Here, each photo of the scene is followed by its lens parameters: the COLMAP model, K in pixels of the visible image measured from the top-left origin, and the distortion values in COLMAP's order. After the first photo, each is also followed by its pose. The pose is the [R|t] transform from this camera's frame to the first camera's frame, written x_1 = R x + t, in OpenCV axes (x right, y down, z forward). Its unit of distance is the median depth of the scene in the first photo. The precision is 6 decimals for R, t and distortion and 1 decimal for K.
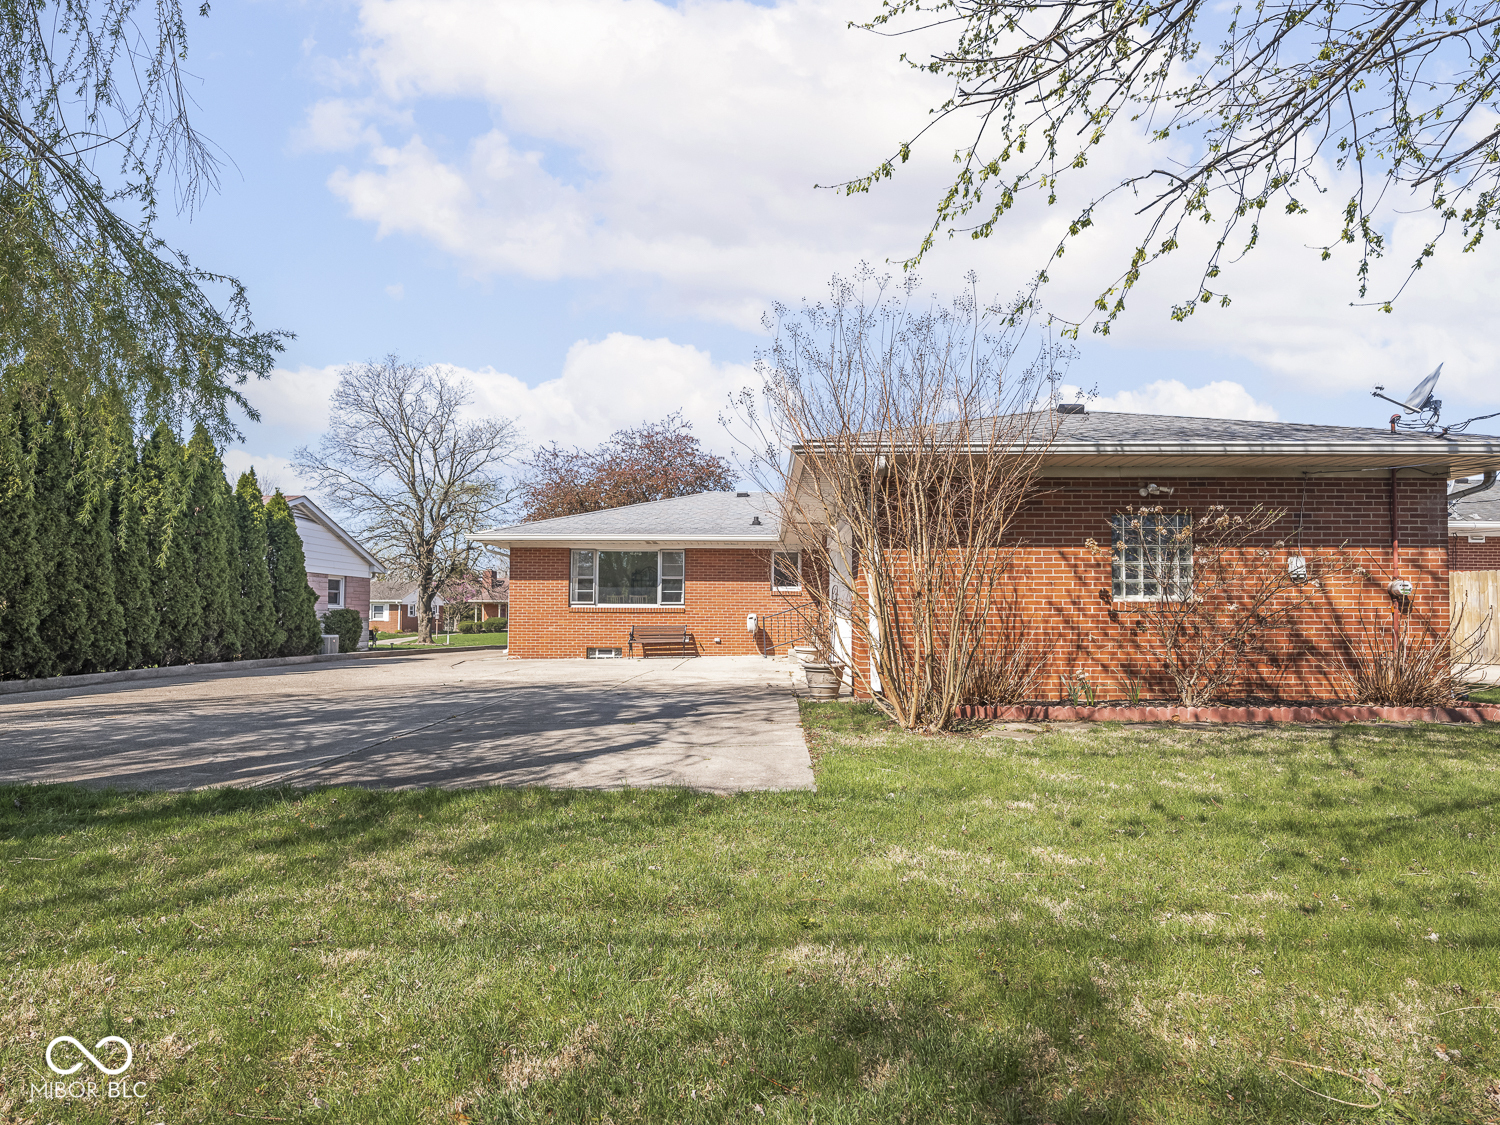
lens RADIAL K [[842.1, 0, 750.8], [0, 842.1, 560.4], [0, 0, 1]] dist [0.001514, -0.002774]
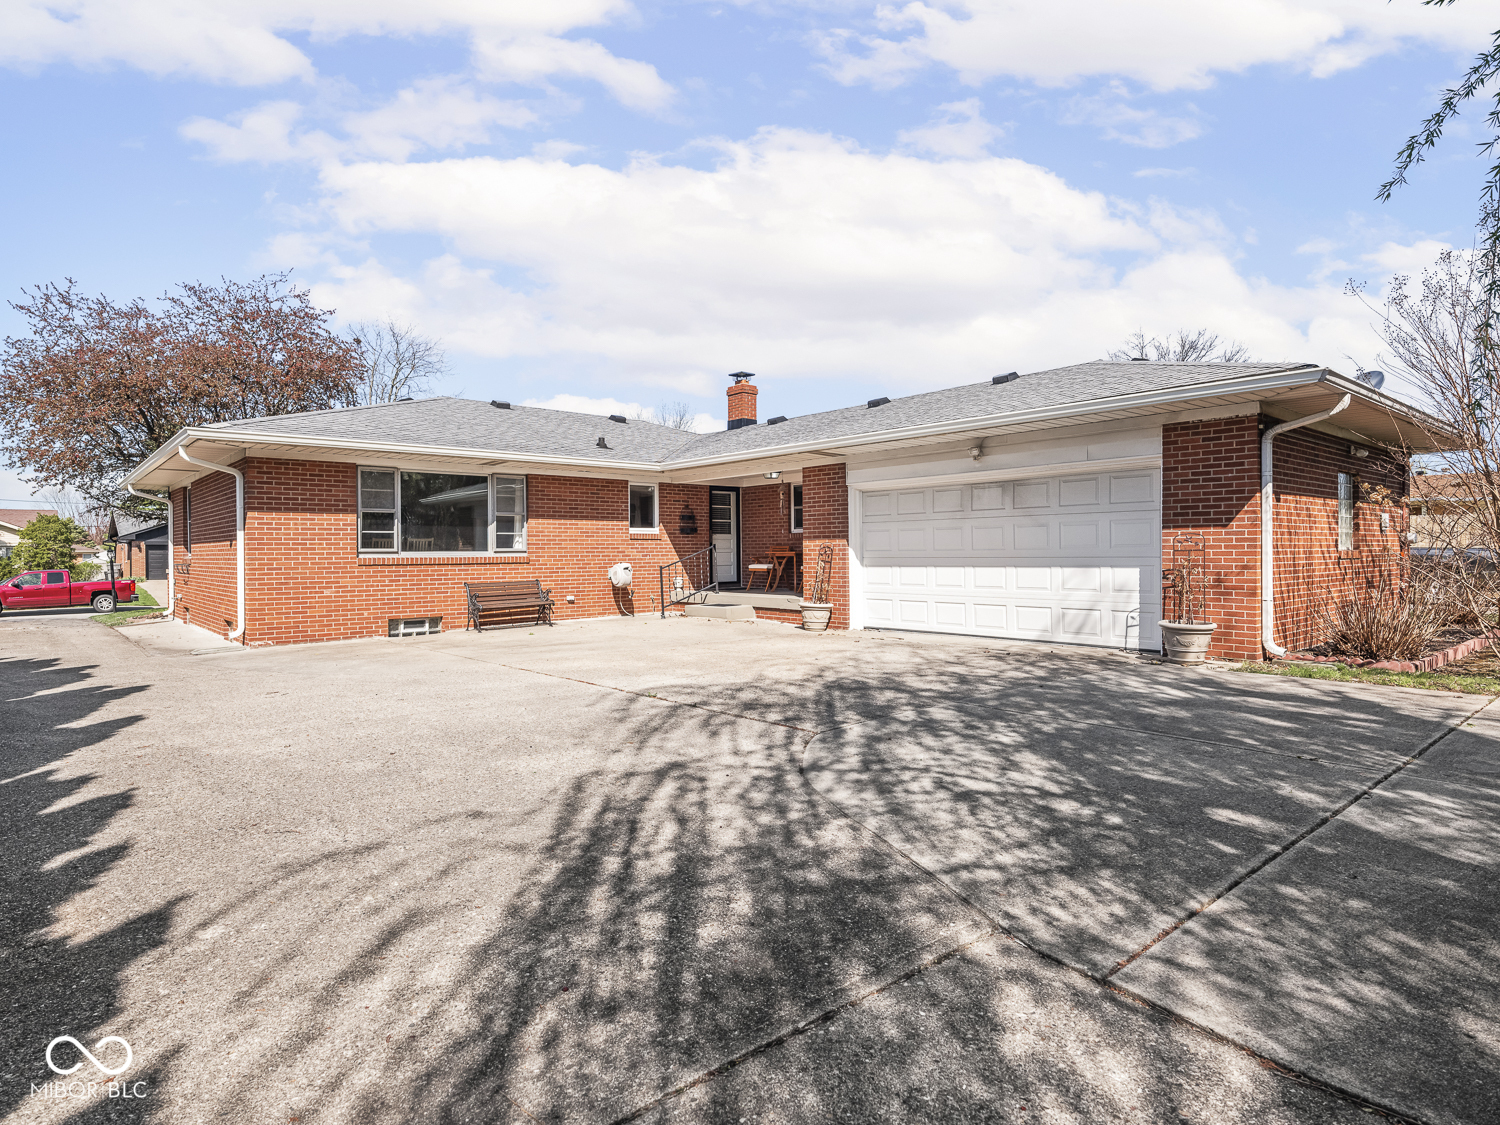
lens RADIAL K [[842.1, 0, 750.8], [0, 842.1, 560.4], [0, 0, 1]] dist [0.001514, -0.002774]
pose [[0.742137, -0.016624, 0.670042, -0.417953], [-0.035763, 0.997286, 0.064353, 0.006538], [-0.669293, -0.071722, 0.739528, 0.335669]]
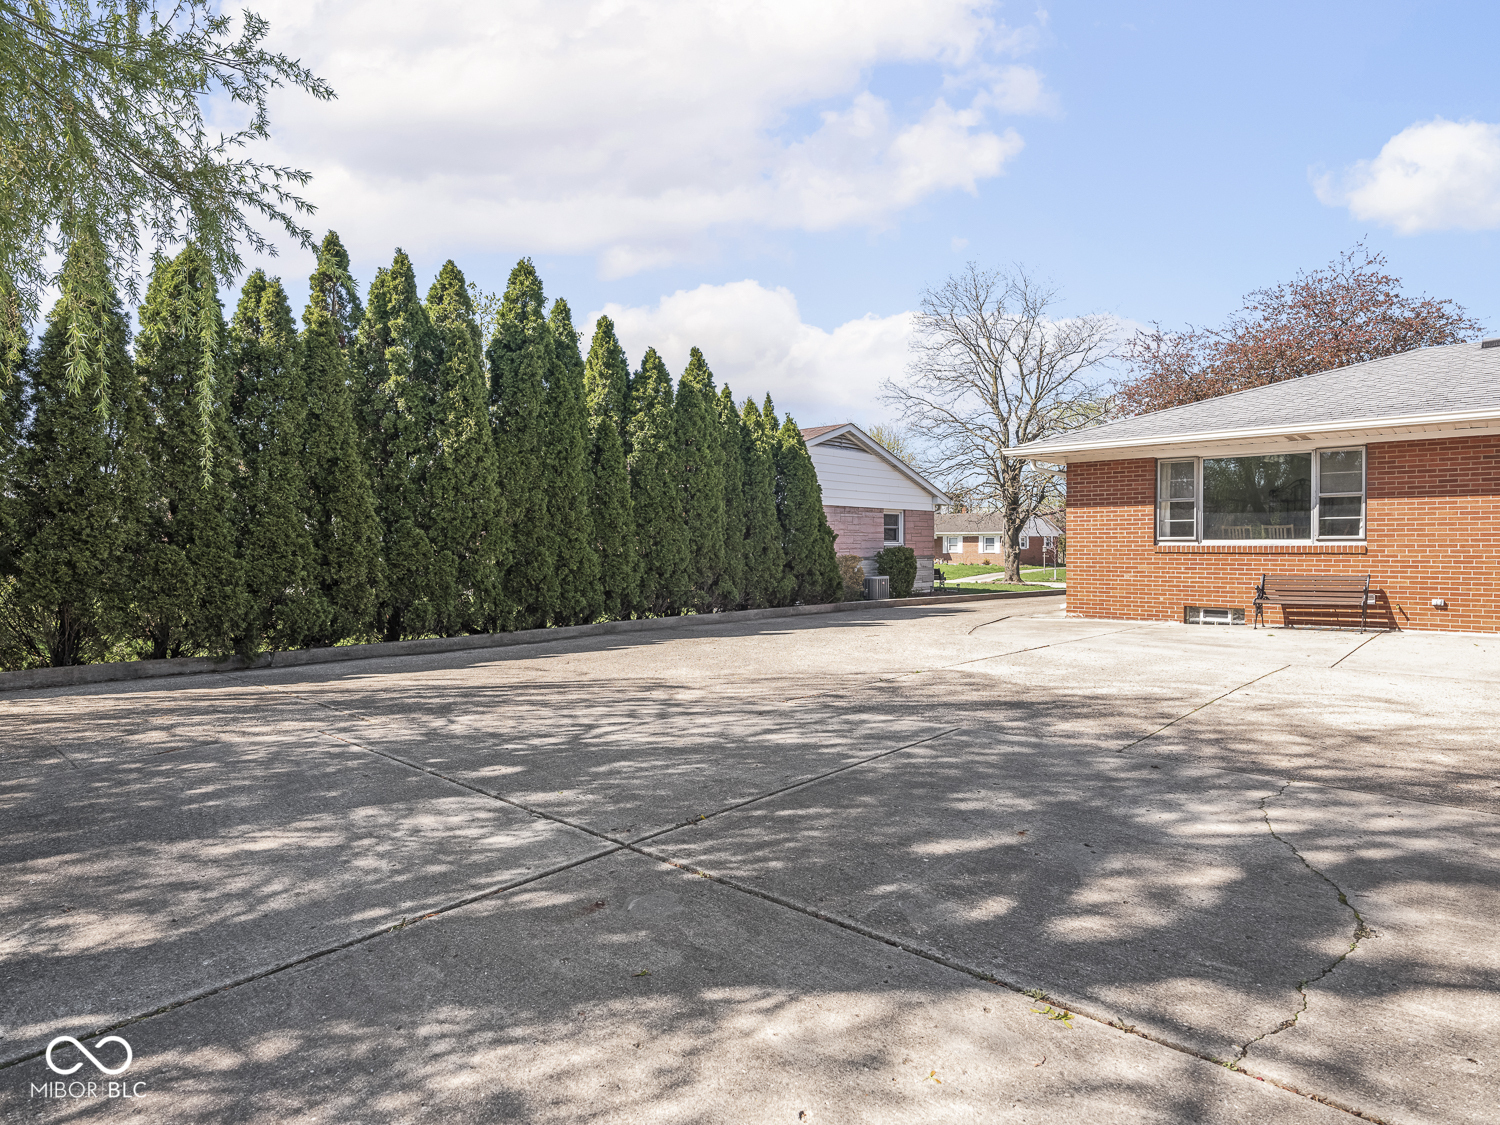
lens RADIAL K [[837.2, 0, 748.3], [0, 837.2, 556.9], [0, 0, 1]] dist [-0.001755, -0.001731]
pose [[0.746937, 0.003404, -0.664887, -0.013072], [0.050280, 0.996834, 0.061588, 0.007020], [0.662991, -0.079433, 0.744401, 0.282428]]
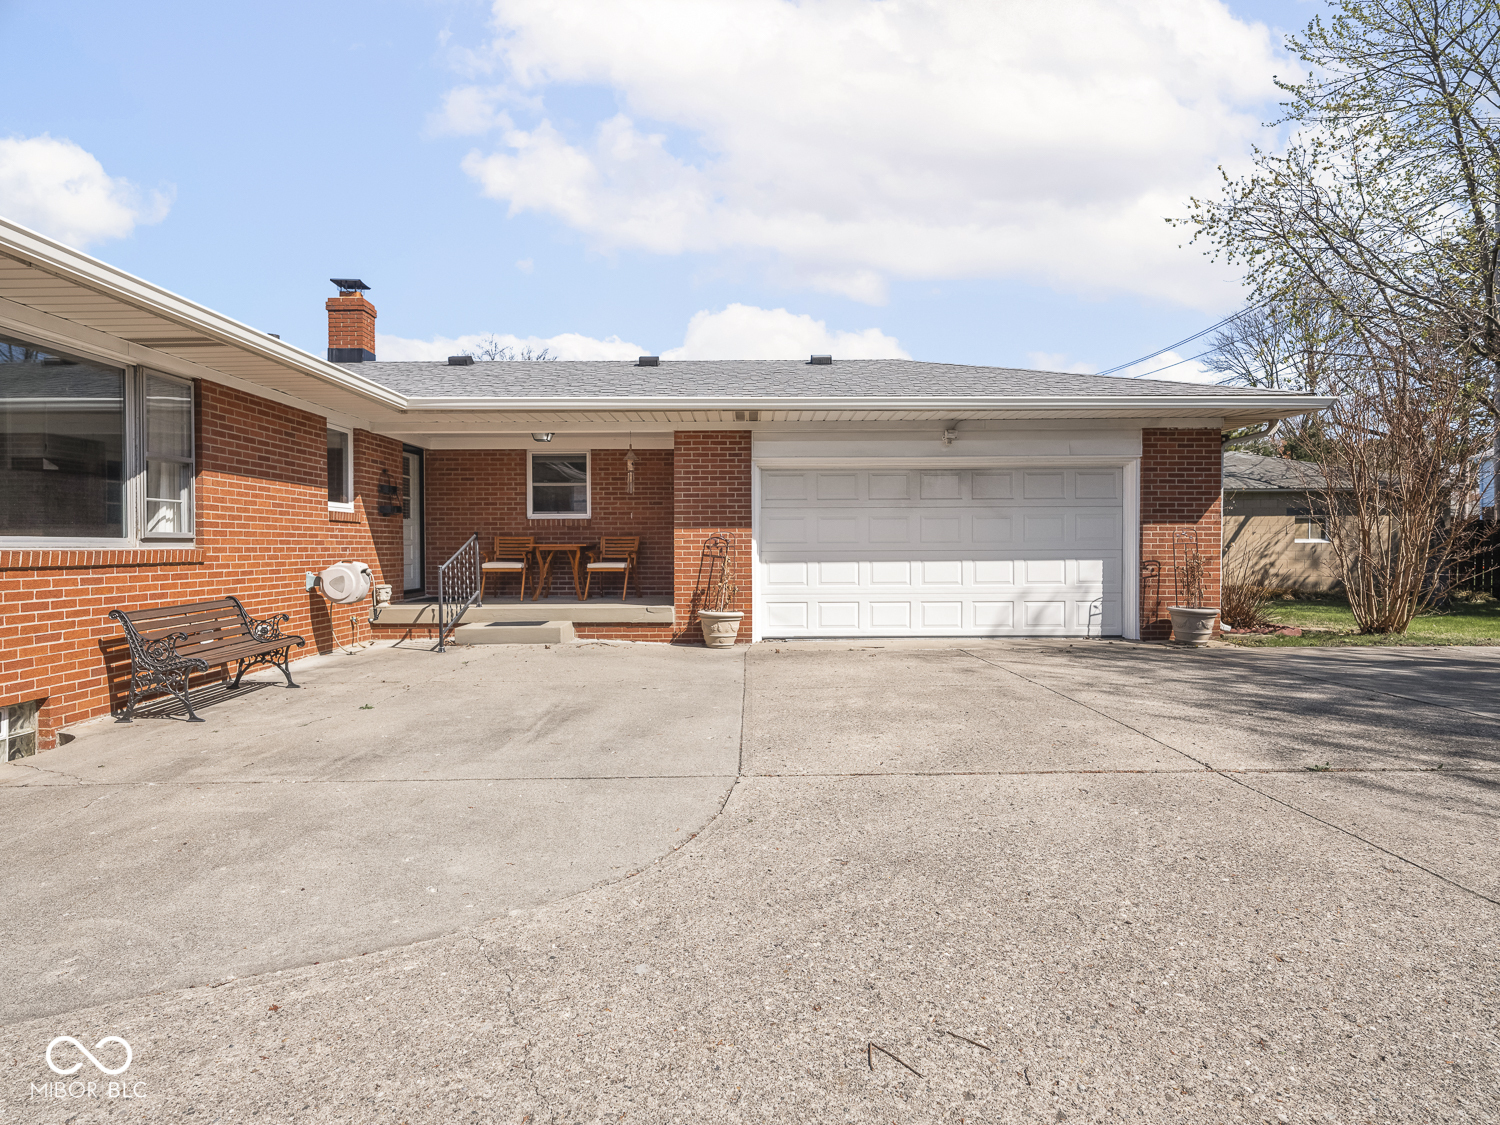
lens RADIAL K [[803.8, 0, 751.5], [0, 803.8, 559.5], [0, 0, 1]] dist [0.003314, -0.001484]
pose [[-0.031361, -0.021073, 0.999286, -0.415017], [-0.066286, 0.997621, 0.018958, 0.038944], [-0.997308, -0.065644, -0.032683, 0.778314]]
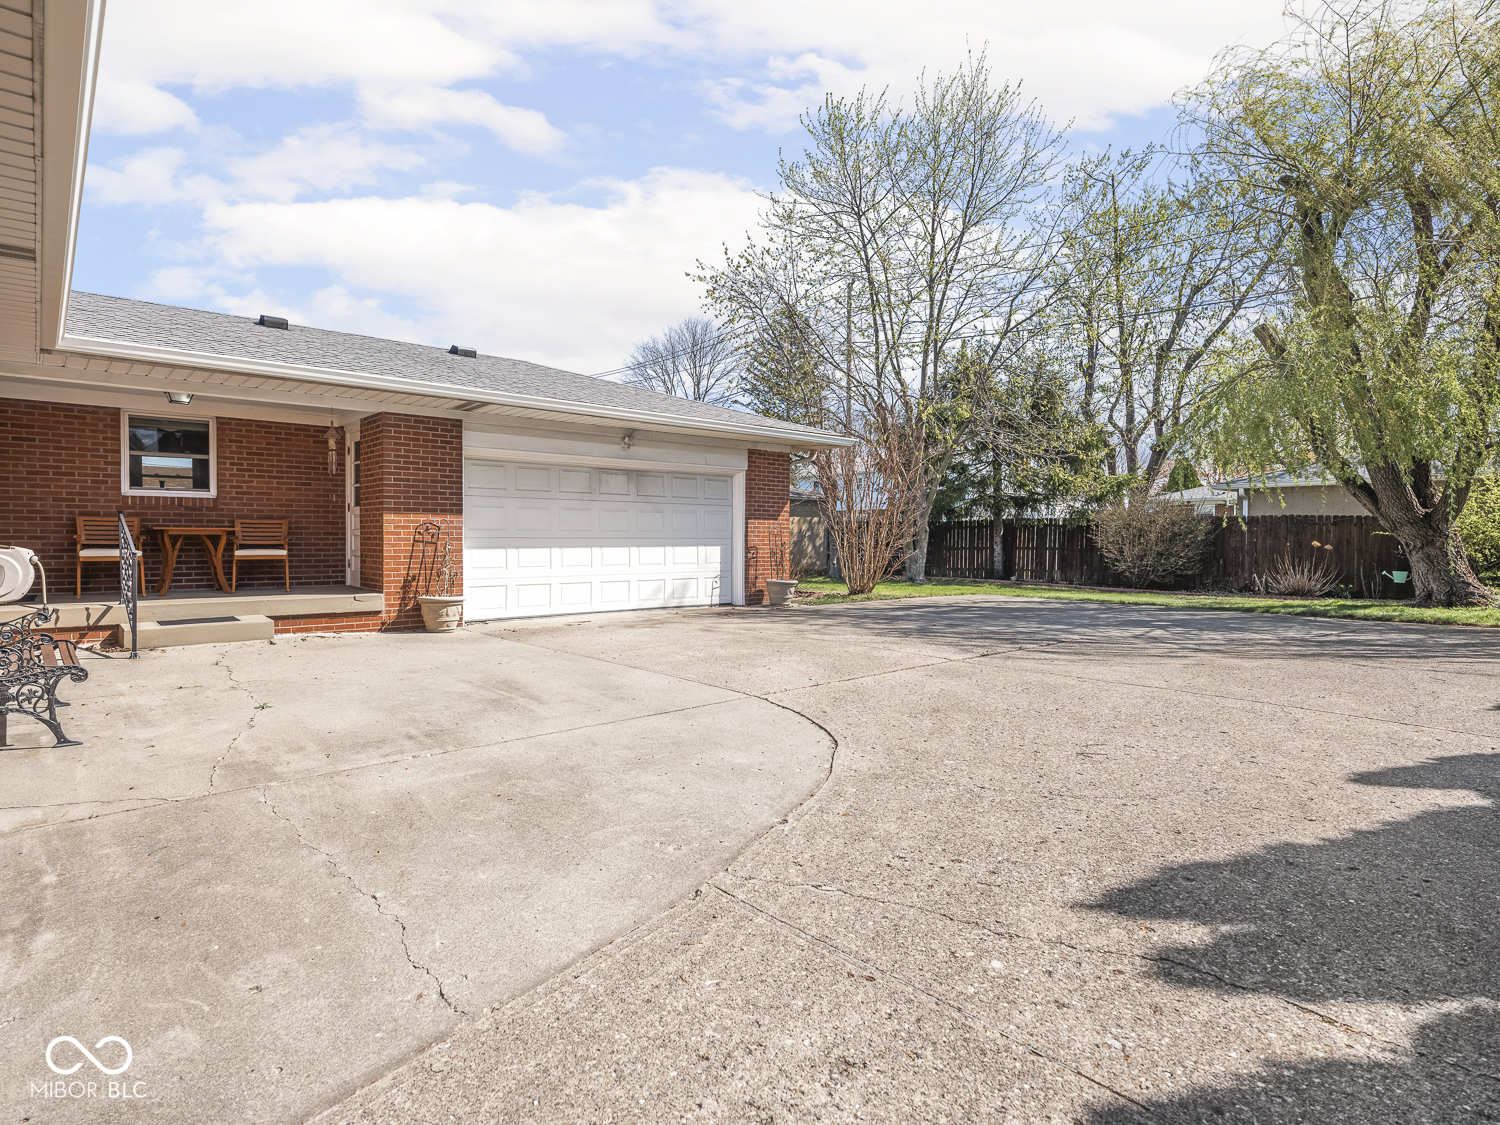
lens RADIAL K [[799.7, 0, 750.9], [0, 799.7, 561.3], [0, 0, 1]] dist [0.002426, -0.000294]
pose [[-0.681920, -0.029489, 0.730832, -0.416075], [-0.059201, 0.998134, -0.014965, 0.054748], [-0.729027, -0.053471, -0.682394, 0.969477]]
